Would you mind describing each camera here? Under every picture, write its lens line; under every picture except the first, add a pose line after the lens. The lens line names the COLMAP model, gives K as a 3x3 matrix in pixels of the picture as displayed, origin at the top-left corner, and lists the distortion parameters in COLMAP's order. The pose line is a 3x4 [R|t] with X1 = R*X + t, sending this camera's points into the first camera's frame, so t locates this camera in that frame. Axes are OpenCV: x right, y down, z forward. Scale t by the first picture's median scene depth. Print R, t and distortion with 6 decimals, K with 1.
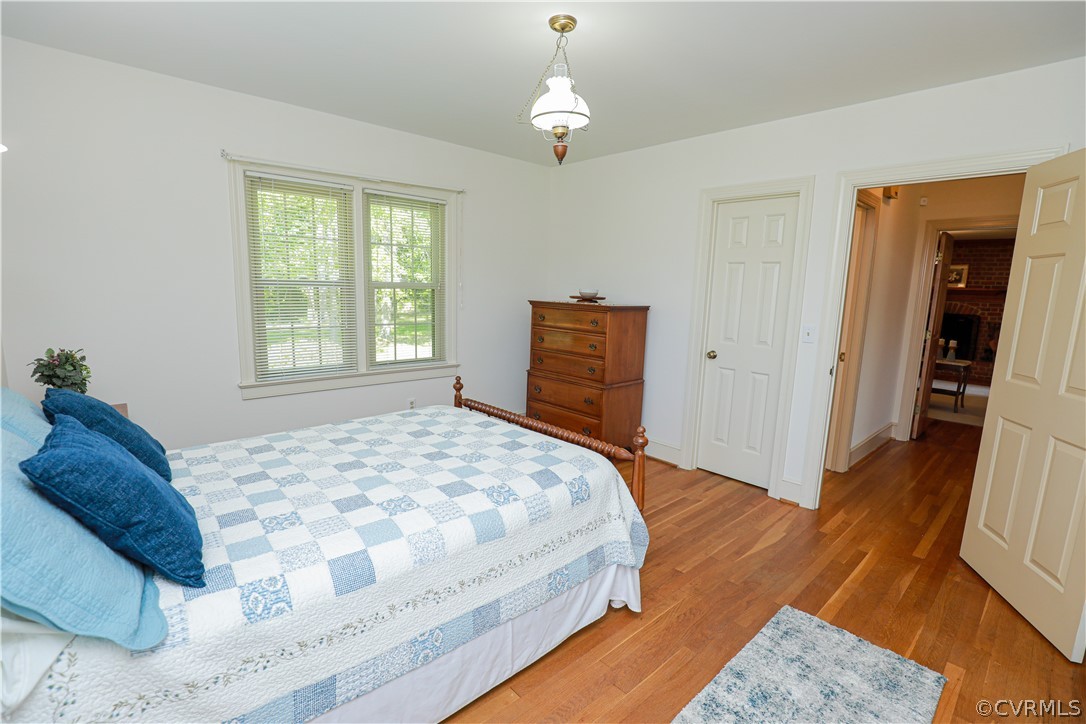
lens RADIAL K [[496.9, 0, 544.5], [0, 496.9, 367.7], [0, 0, 1]] dist [-0.038341, 0.007839]
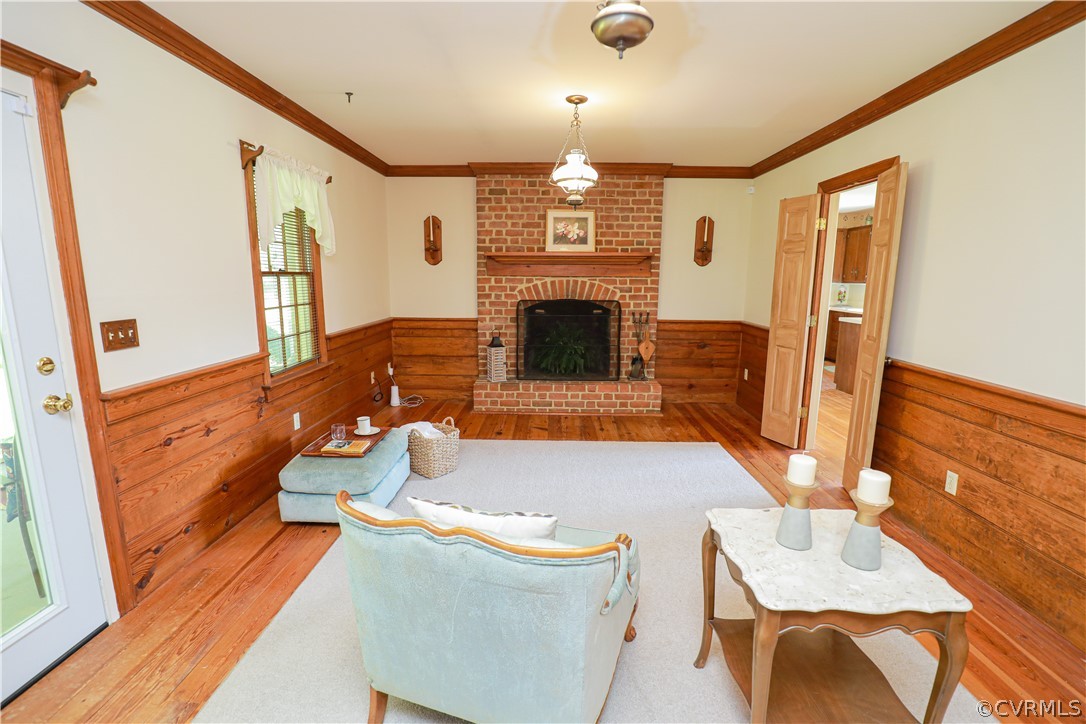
lens RADIAL K [[496.9, 0, 544.5], [0, 496.9, 367.7], [0, 0, 1]] dist [-0.038341, 0.007839]
pose [[0.700804, -0.152982, 0.696757, 0.415052], [0.128663, 0.987823, 0.087478, -0.091529], [-0.701655, 0.028342, 0.711953, 0.641634]]
